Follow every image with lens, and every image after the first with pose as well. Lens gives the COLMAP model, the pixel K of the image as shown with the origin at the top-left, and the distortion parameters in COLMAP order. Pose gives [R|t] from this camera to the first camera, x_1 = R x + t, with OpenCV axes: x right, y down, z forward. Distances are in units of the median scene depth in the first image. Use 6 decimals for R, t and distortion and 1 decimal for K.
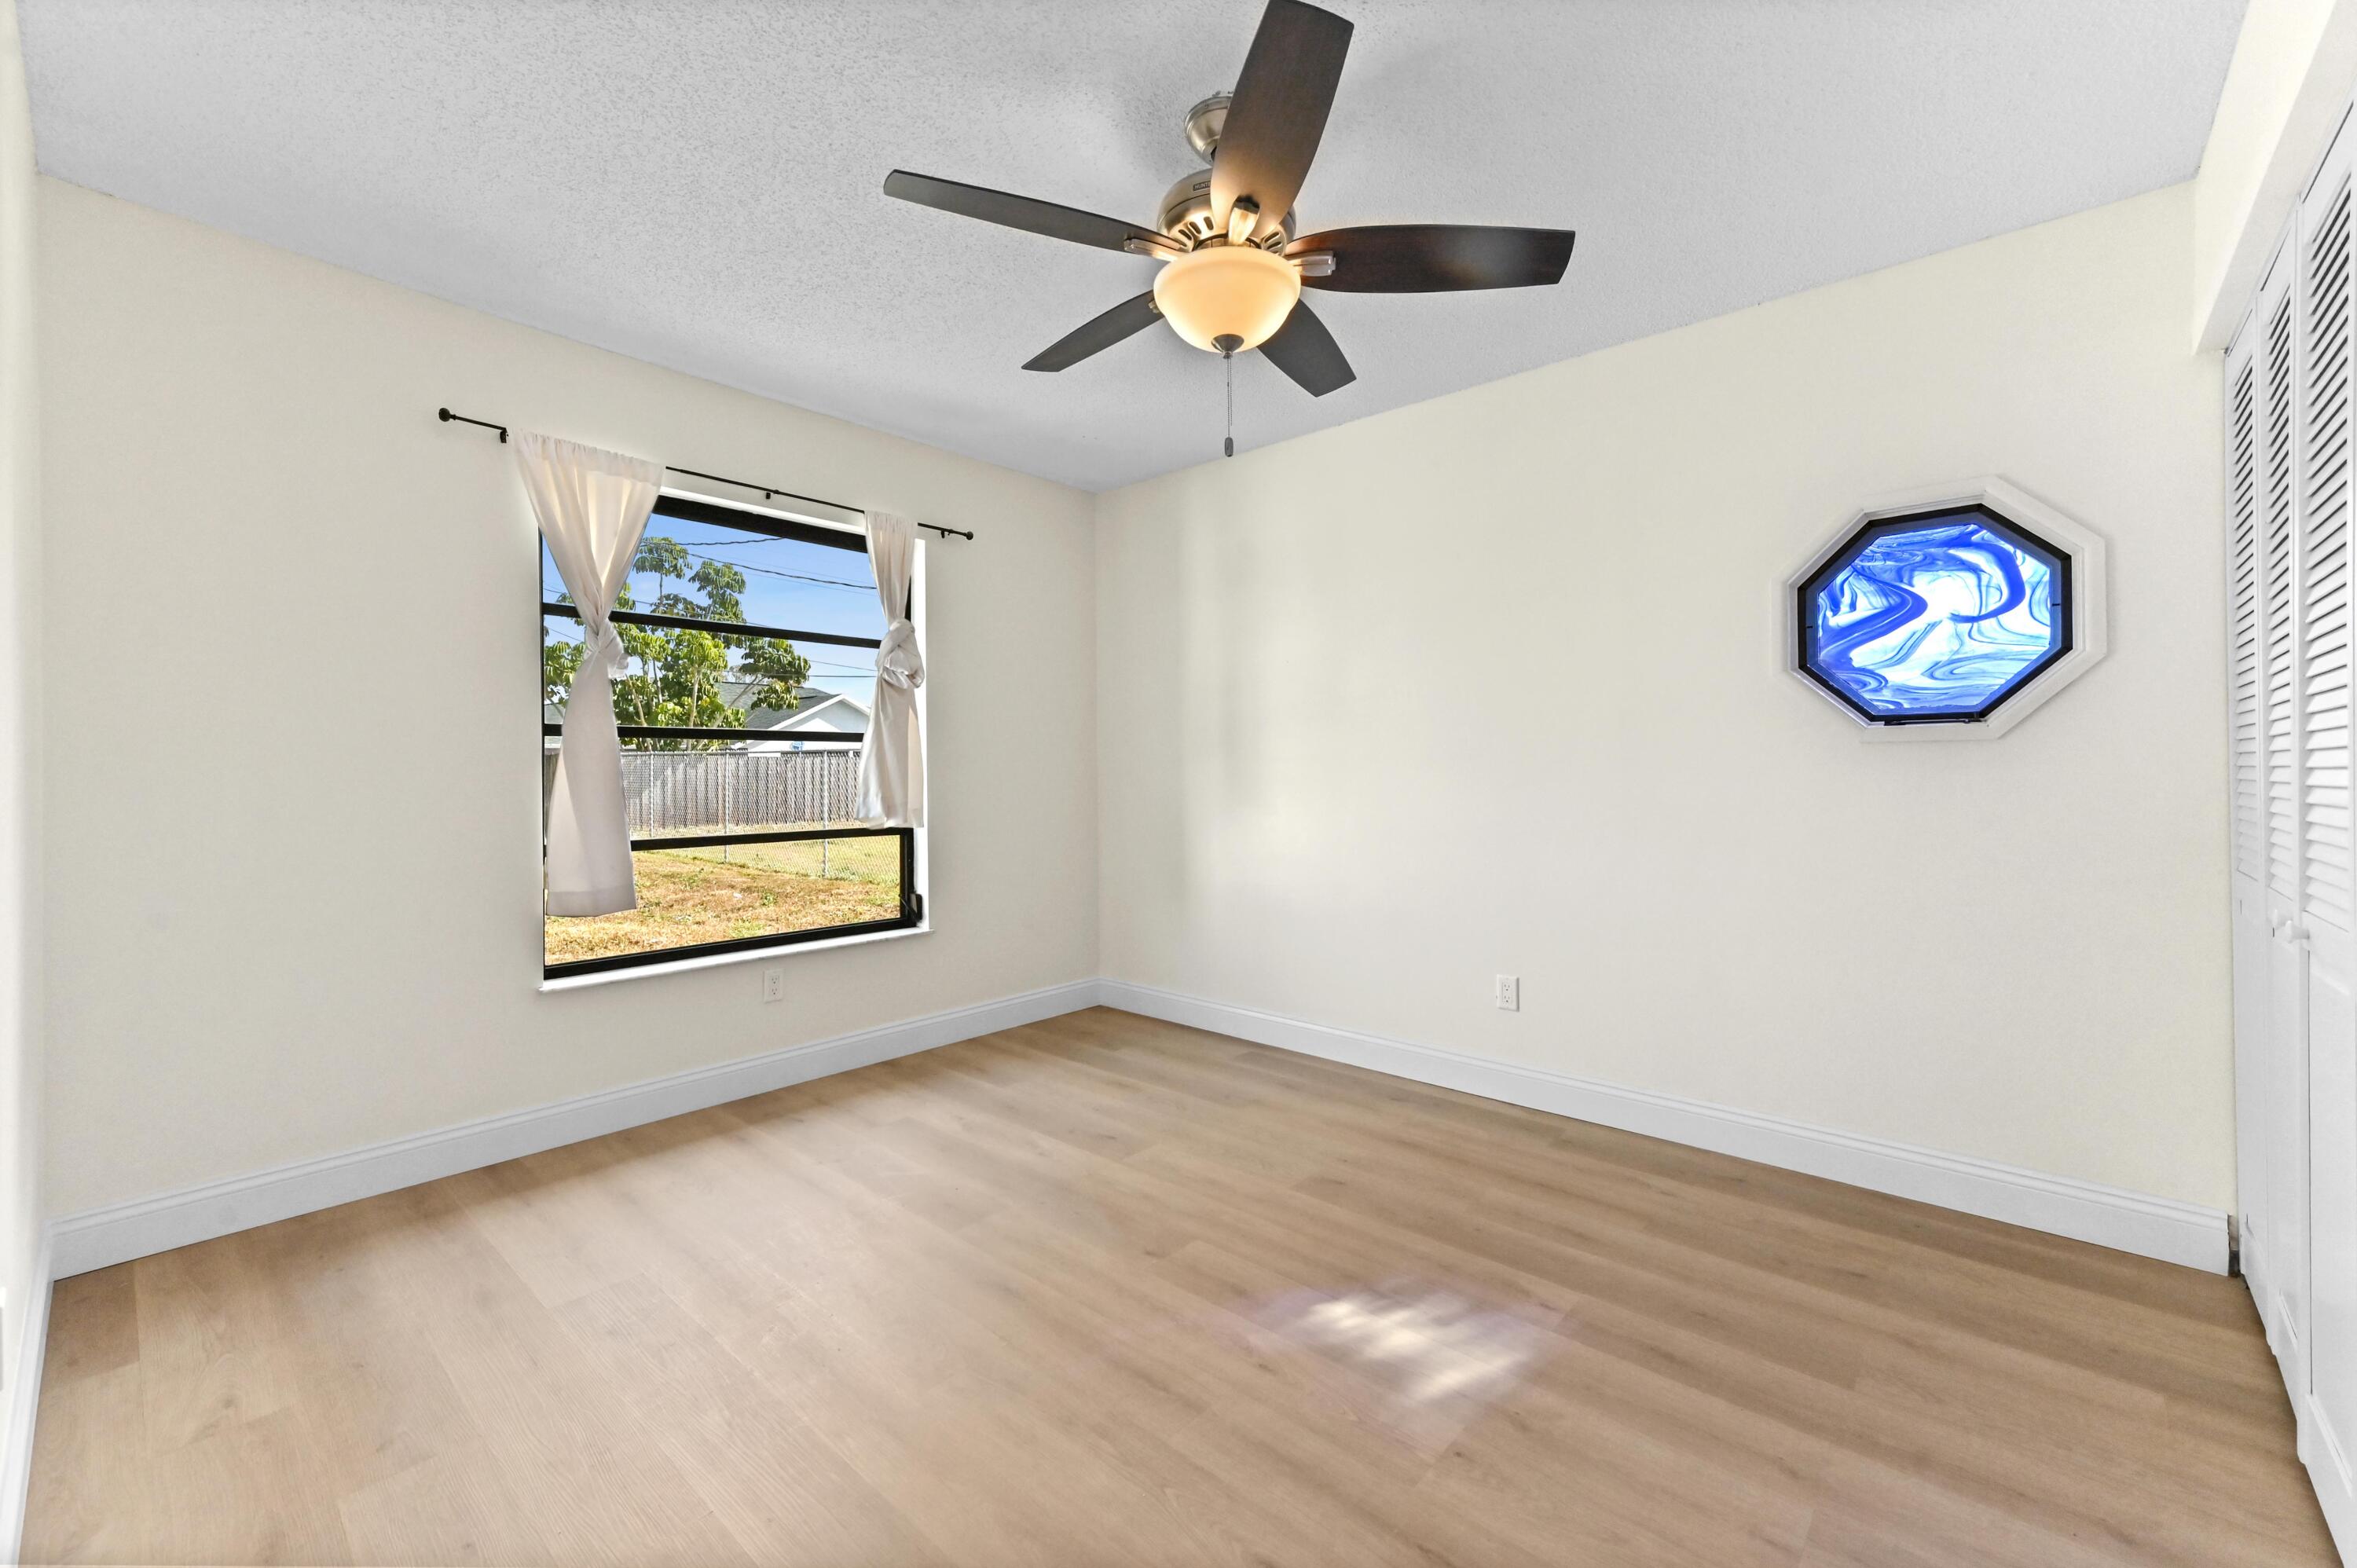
lens RADIAL K [[920.0, 0, 1180.1], [0, 920.0, 768.6], [0, 0, 1]] dist [0.009395, -0.000038]
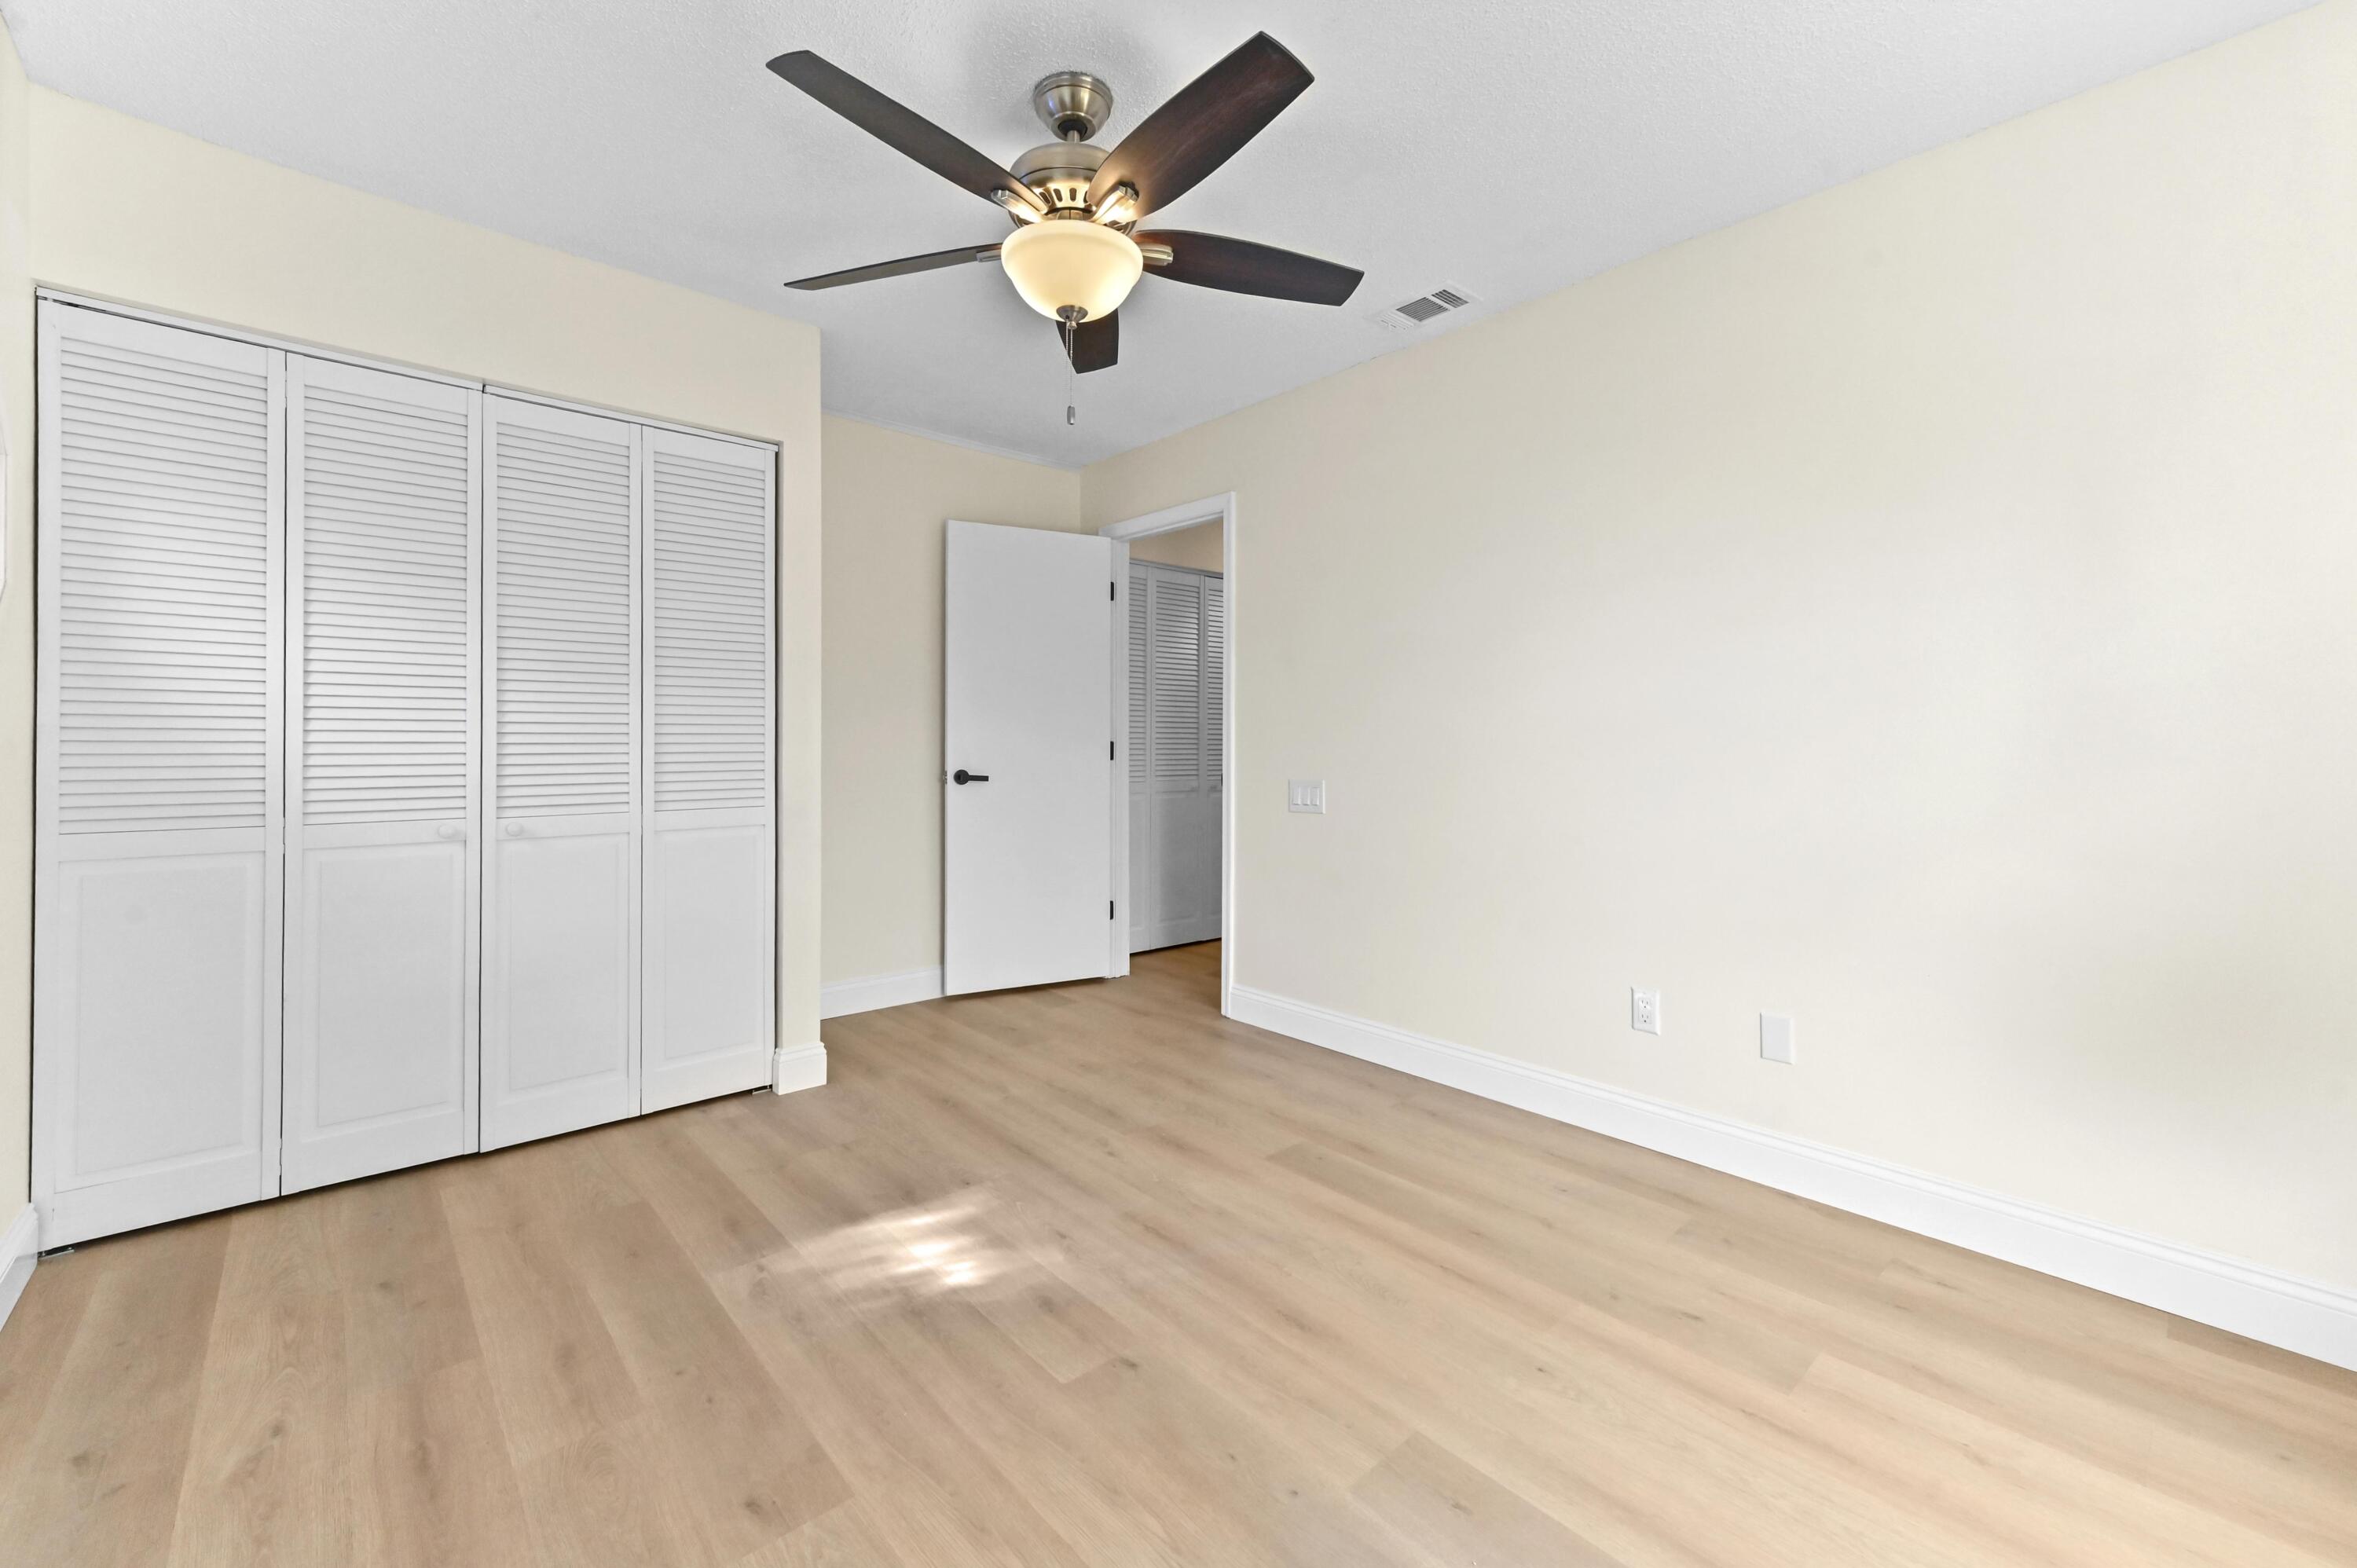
lens RADIAL K [[920.0, 0, 1180.1], [0, 920.0, 768.6], [0, 0, 1]] dist [0.009395, -0.000038]
pose [[-0.993724, -0.000510, 0.111862, -0.175065], [0.002443, 0.999652, 0.026257, 0.005327], [-0.111837, 0.026366, -0.993377, 1.928089]]
